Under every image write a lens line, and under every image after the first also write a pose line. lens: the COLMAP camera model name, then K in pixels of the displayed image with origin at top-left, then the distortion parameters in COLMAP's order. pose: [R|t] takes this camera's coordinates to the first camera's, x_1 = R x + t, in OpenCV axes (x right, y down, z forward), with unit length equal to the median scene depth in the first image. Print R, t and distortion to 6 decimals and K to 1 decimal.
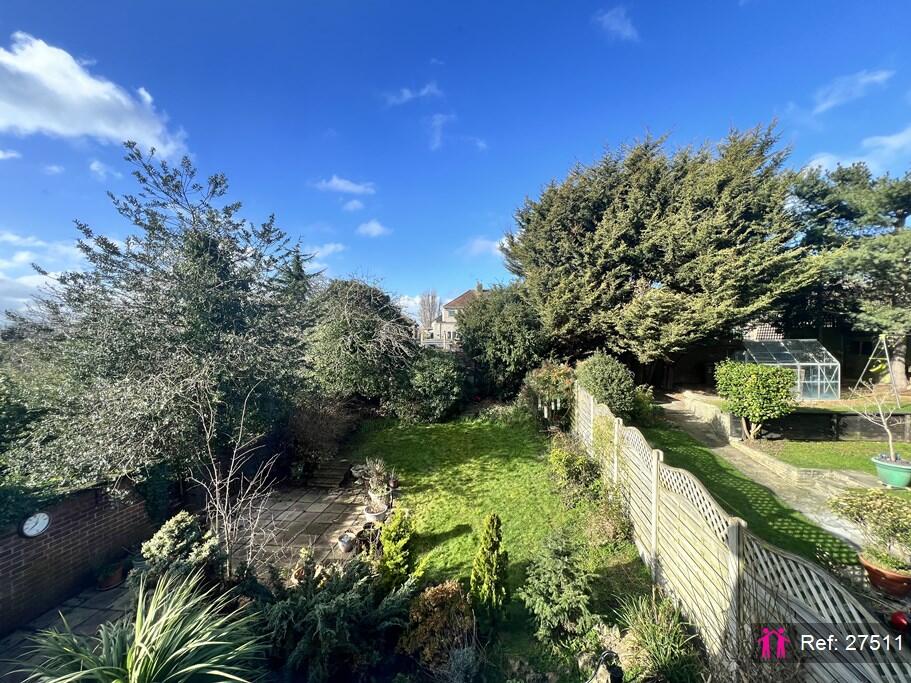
lens RADIAL K [[362.2, 0, 456.4], [0, 362.2, 344.4], [0, 0, 1]] dist [-0.003394, 0.000445]
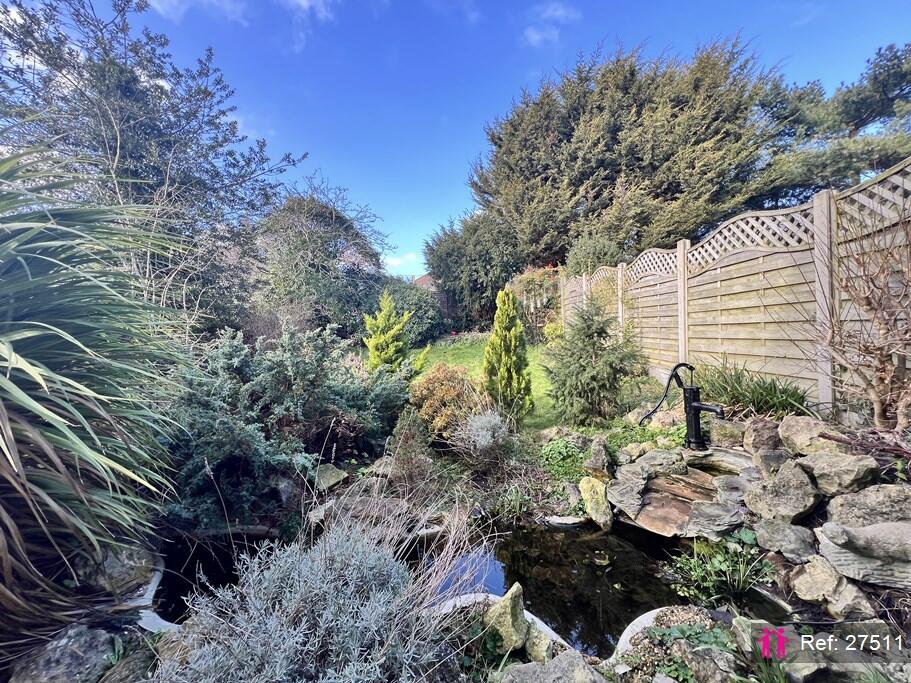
lens RADIAL K [[362.2, 0, 454.0], [0, 362.2, 338.9], [0, 0, 1]] dist [-0.003394, 0.000445]
pose [[0.995059, -0.035748, 0.092624, -0.035163], [0.034639, 0.999308, 0.013557, 0.210526], [-0.093045, -0.010281, 0.995609, 0.078180]]
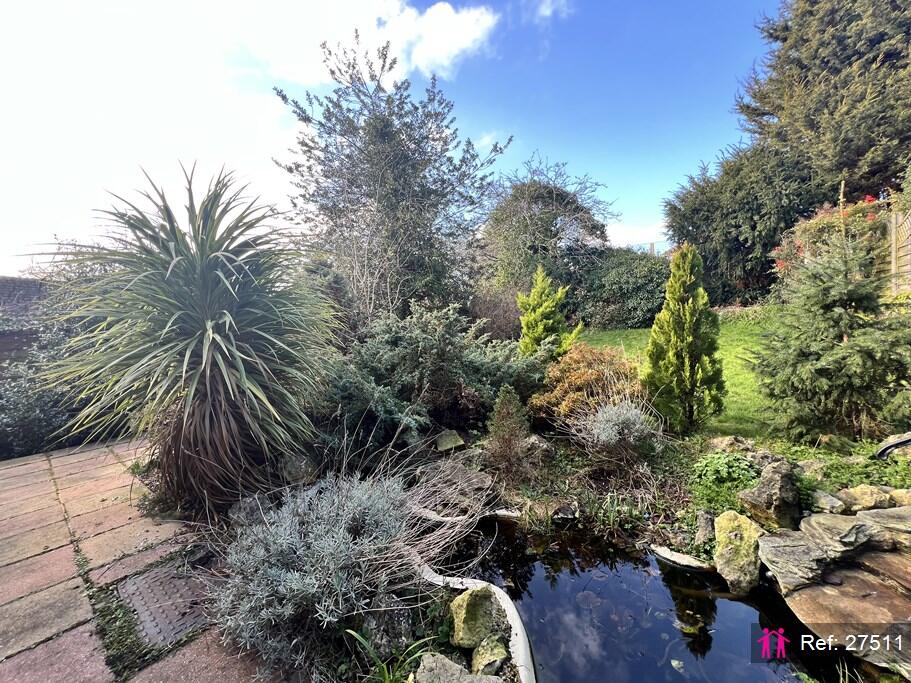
lens RADIAL K [[362.2, 0, 453.0], [0, 362.2, 340.0], [0, 0, 1]] dist [-0.003394, 0.000445]
pose [[0.842844, -0.020430, -0.537770, 0.035648], [0.051863, 0.997712, 0.043381, 0.215006], [0.535653, -0.064454, 0.841975, 0.099908]]
